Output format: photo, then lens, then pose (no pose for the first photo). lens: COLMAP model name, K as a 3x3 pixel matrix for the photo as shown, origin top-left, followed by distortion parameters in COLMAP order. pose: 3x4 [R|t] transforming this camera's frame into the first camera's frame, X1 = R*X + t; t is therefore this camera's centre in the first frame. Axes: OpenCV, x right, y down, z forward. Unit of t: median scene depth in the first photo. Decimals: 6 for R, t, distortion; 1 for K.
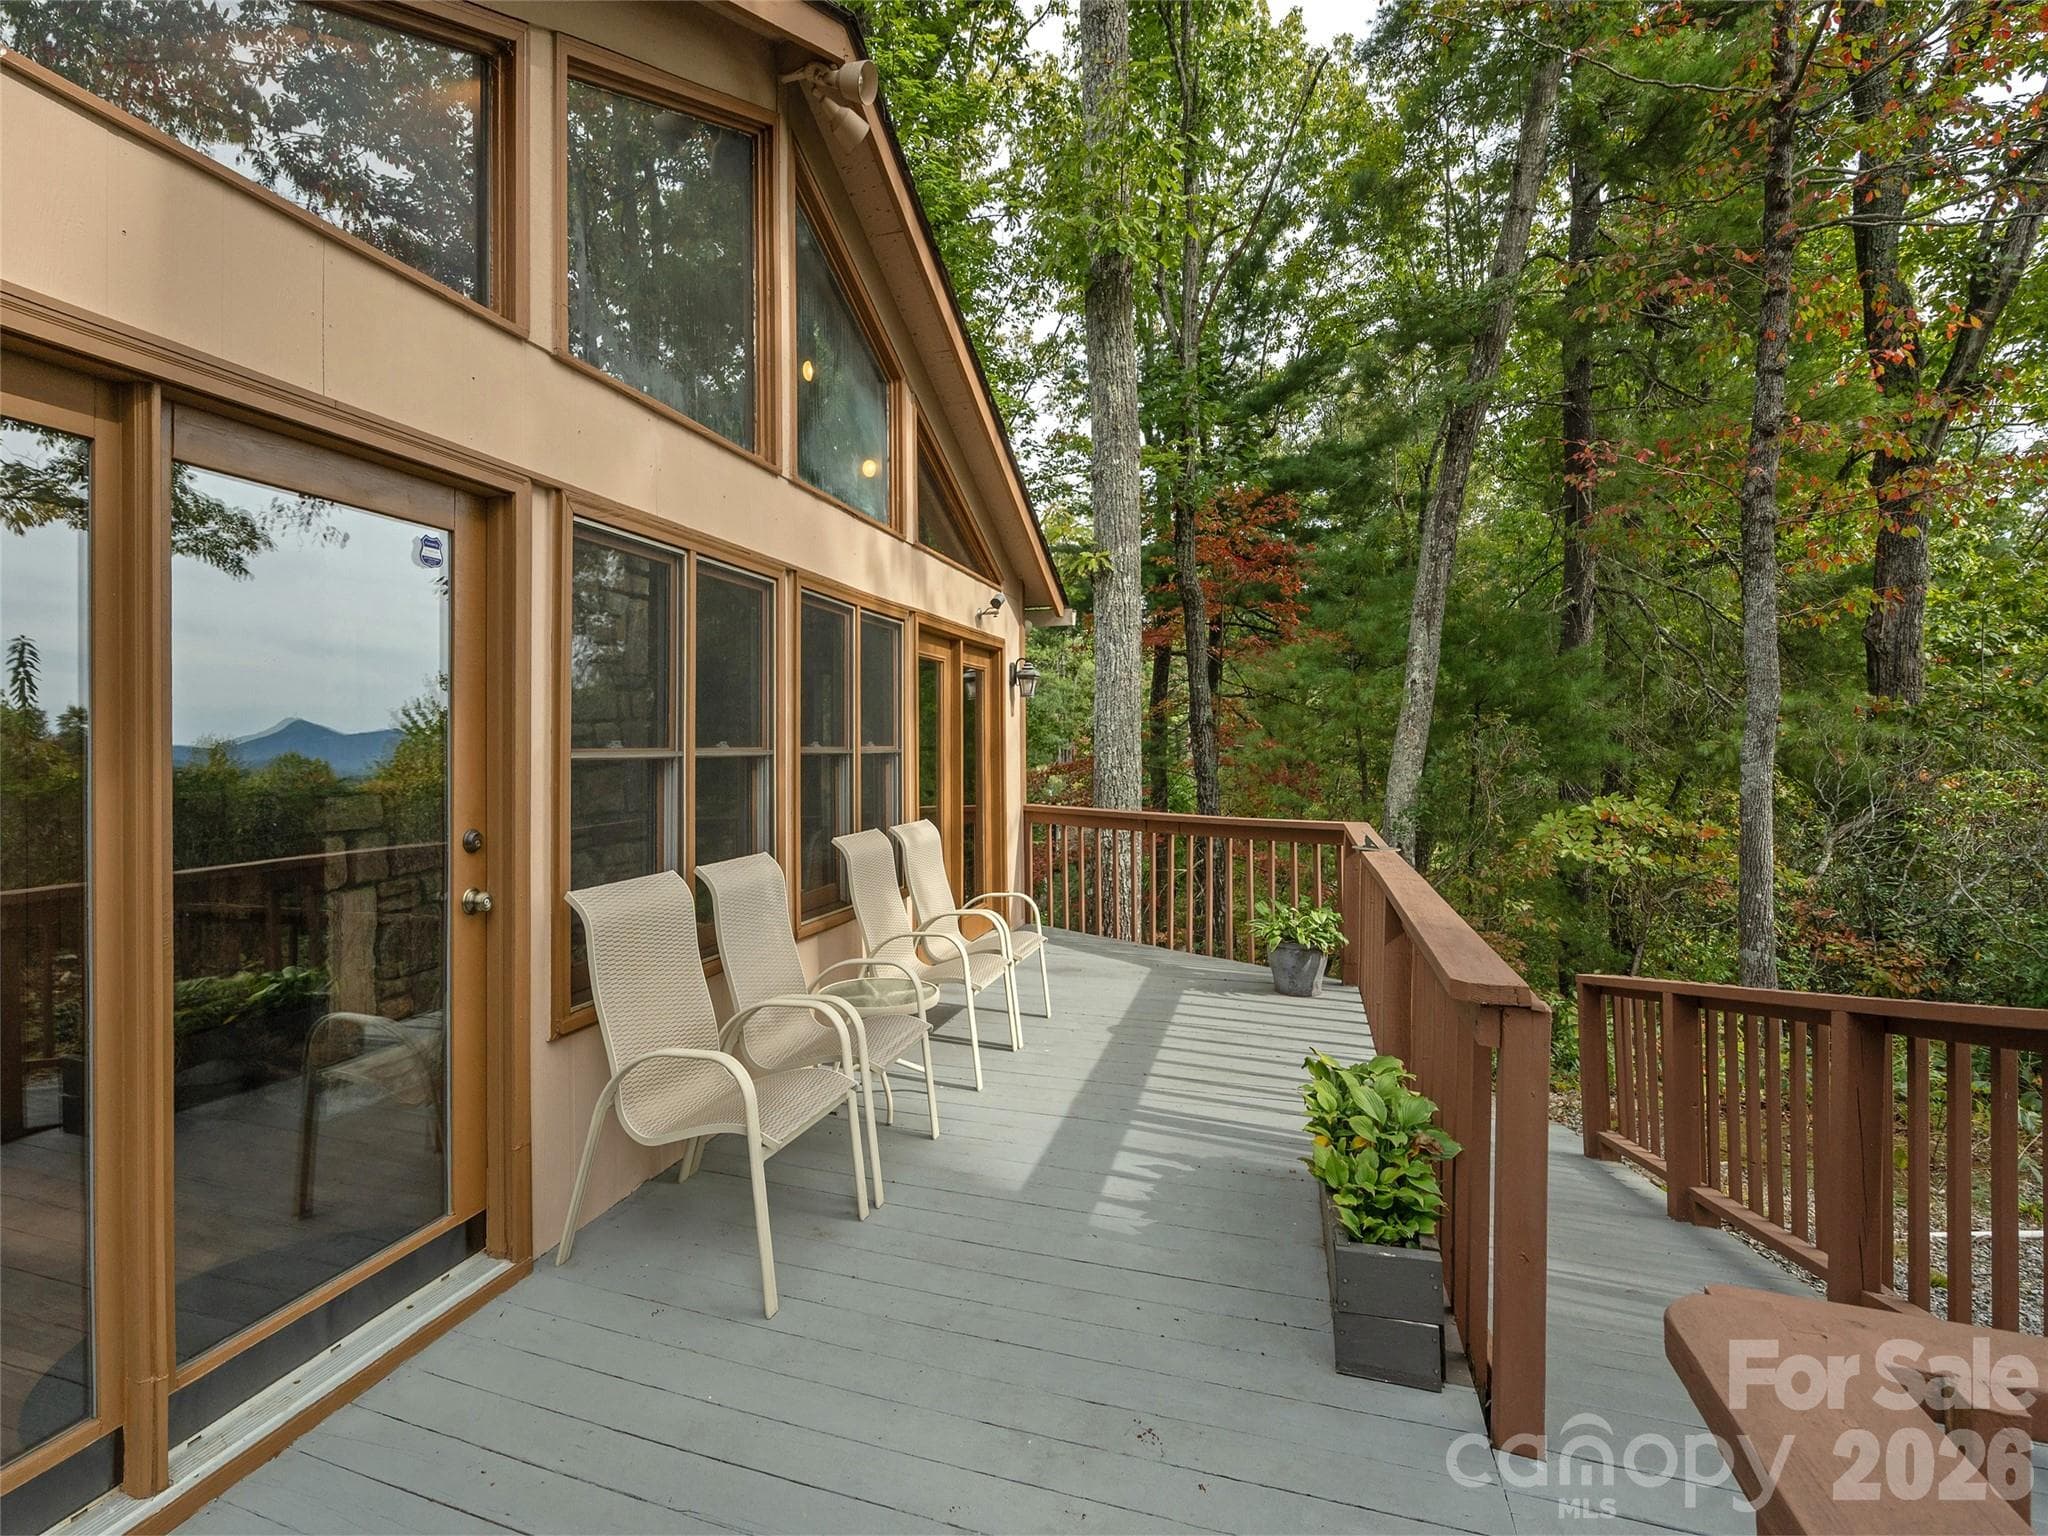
lens RADIAL K [[932.2, 0, 1020.0], [0, 932.2, 747.0], [0, 0, 1]] dist [-0.000975, -0.000731]
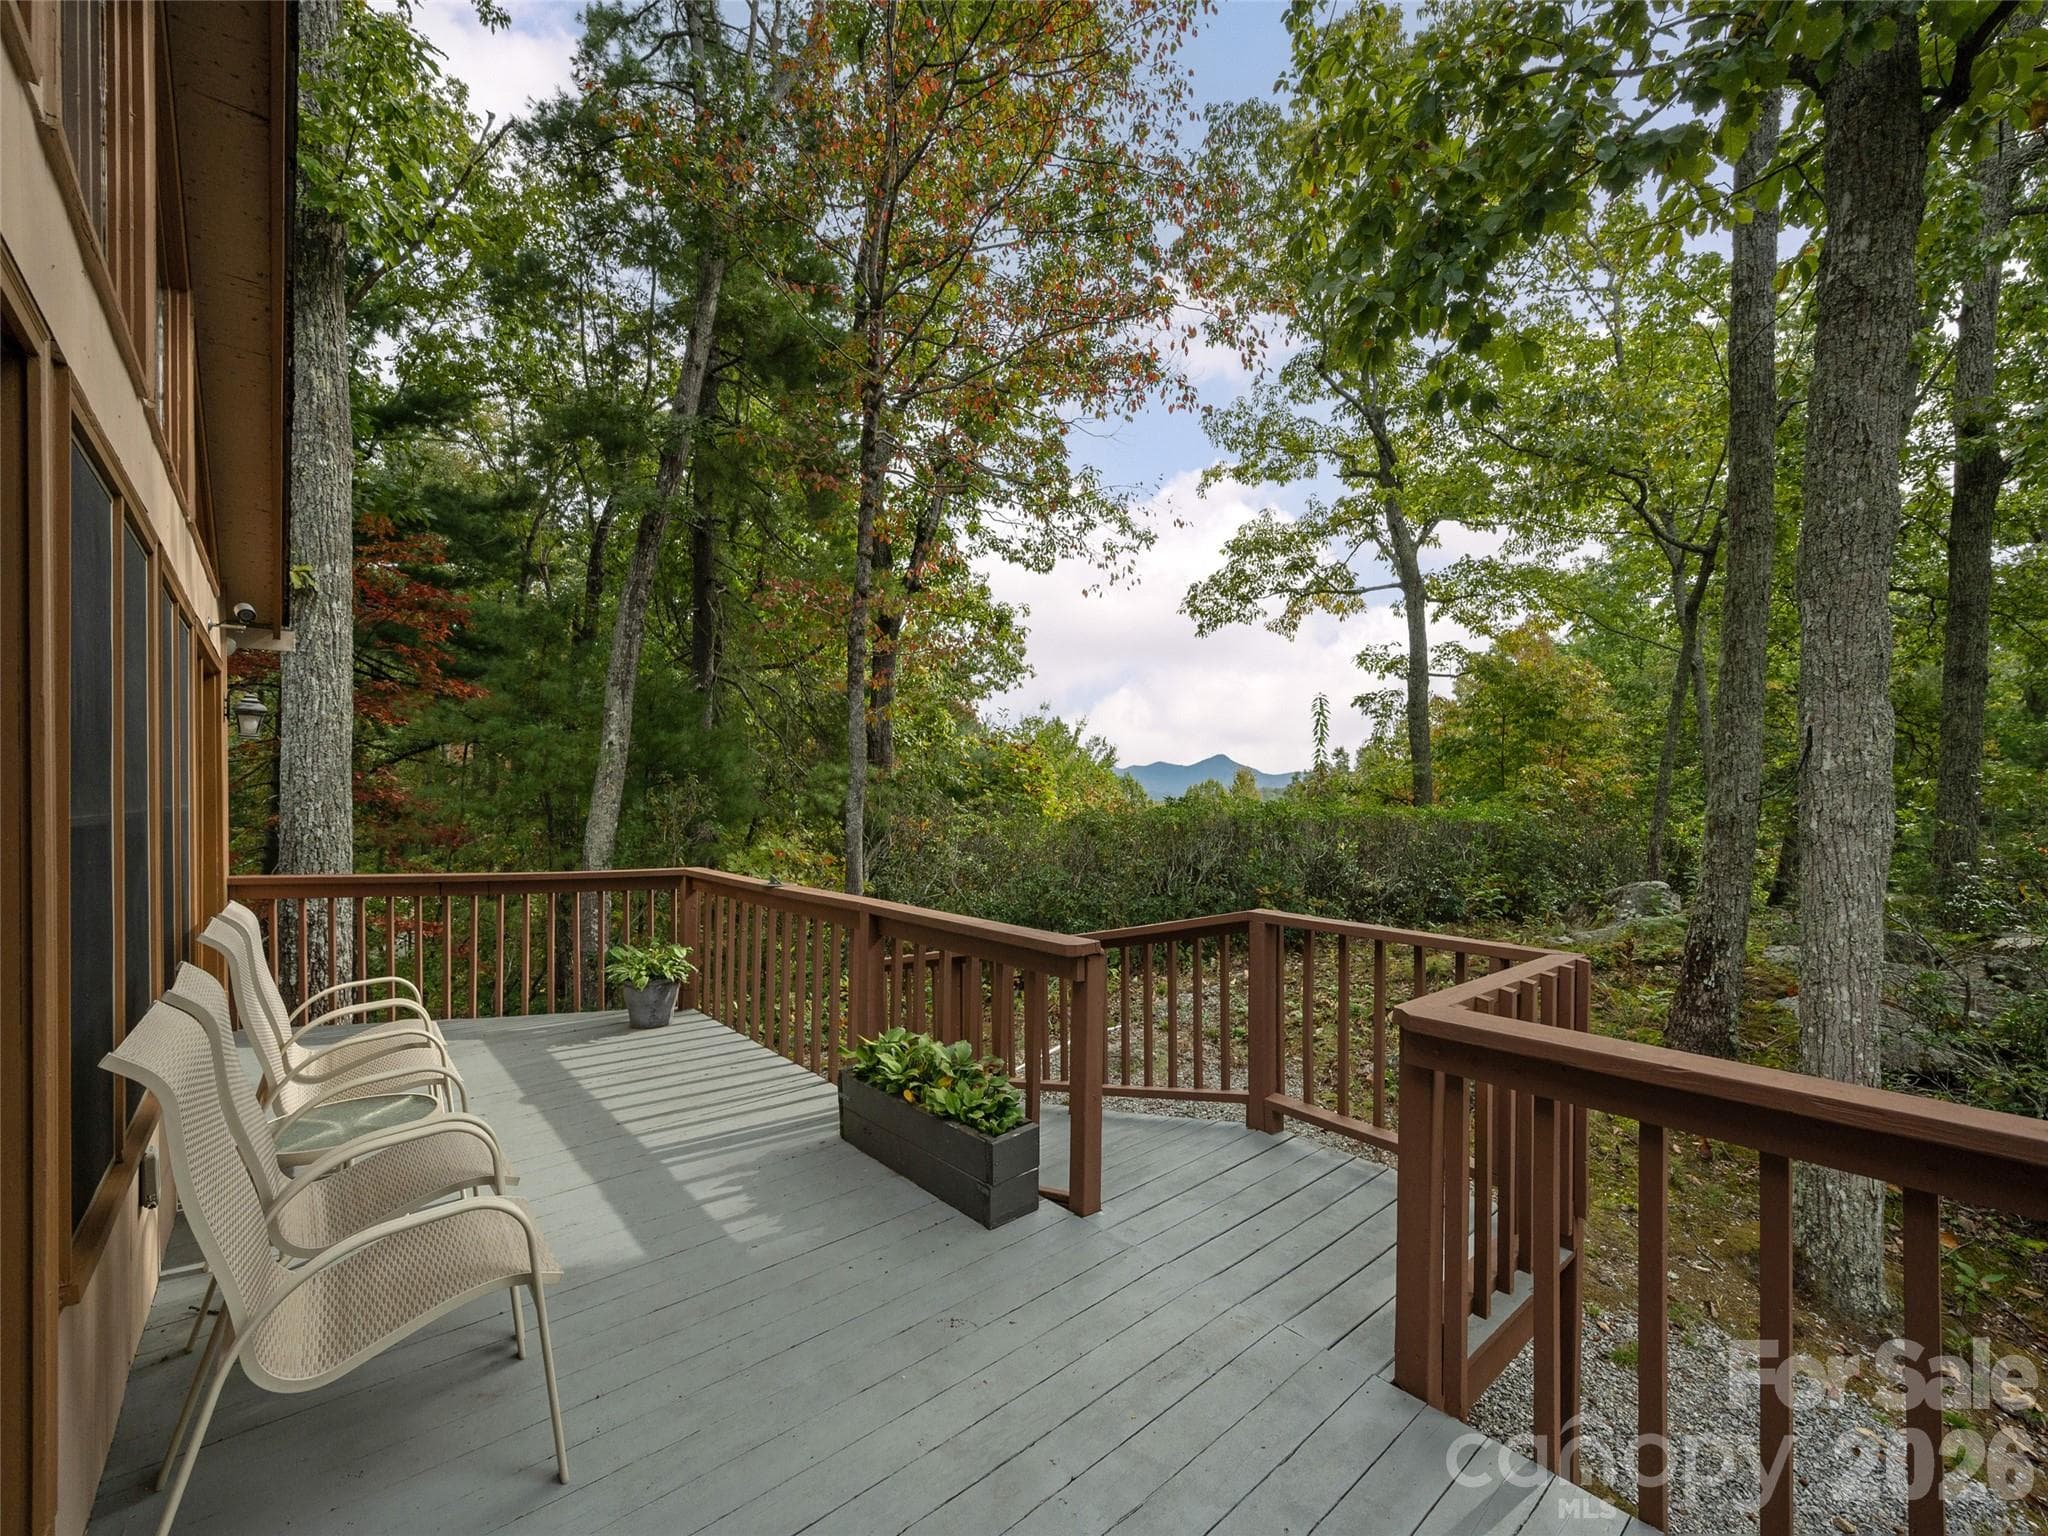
lens RADIAL K [[823.1, 0, 1023.9], [0, 823.1, 801.9], [0, 0, 1]] dist [-0.000139, -0.000082]
pose [[0.523591, 0.000093, 0.851970, -0.316467], [-0.003249, 0.999993, 0.001887, -0.005416], [-0.851963, -0.003756, 0.523588, 0.114442]]
